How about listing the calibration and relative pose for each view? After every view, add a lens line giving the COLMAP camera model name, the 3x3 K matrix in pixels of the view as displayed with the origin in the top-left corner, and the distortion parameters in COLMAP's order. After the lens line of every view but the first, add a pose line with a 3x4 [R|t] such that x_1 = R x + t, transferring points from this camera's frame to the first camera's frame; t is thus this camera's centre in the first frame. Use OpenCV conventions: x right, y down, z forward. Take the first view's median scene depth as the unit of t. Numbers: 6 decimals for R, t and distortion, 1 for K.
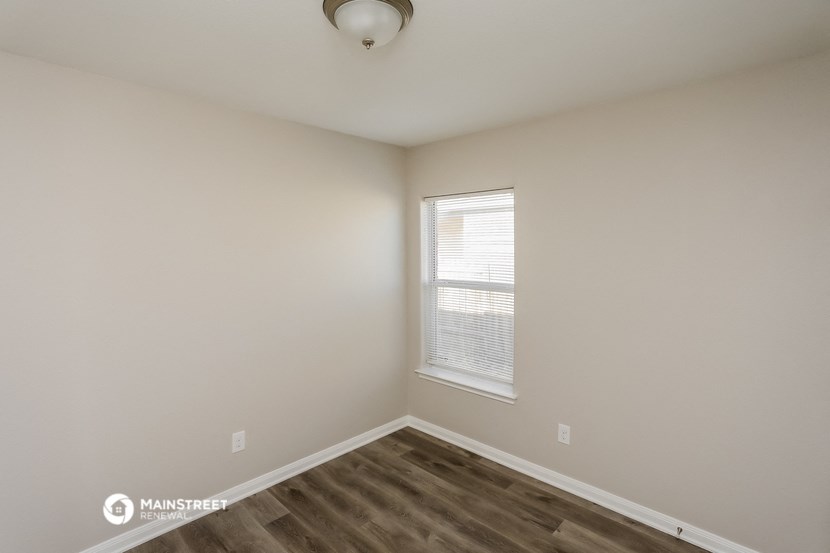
lens RADIAL K [[415.2, 0, 412.6], [0, 415.2, 263.2], [0, 0, 1]] dist [-0.002705, 0.011821]
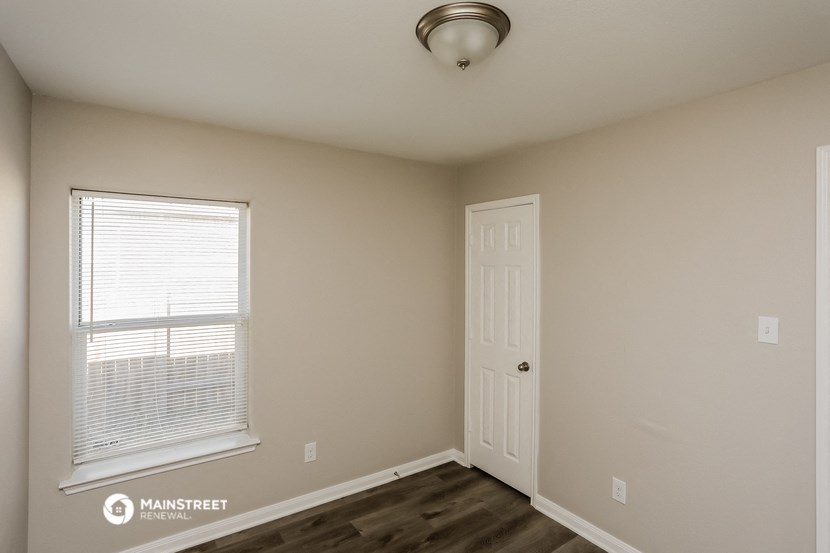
lens RADIAL K [[415.2, 0, 412.6], [0, 415.2, 263.2], [0, 0, 1]] dist [-0.002705, 0.011821]
pose [[0.222040, 0.007903, 0.975005, -0.599521], [0.027351, 0.999523, -0.014331, -0.035999], [-0.974654, 0.029850, 0.221718, 0.522777]]
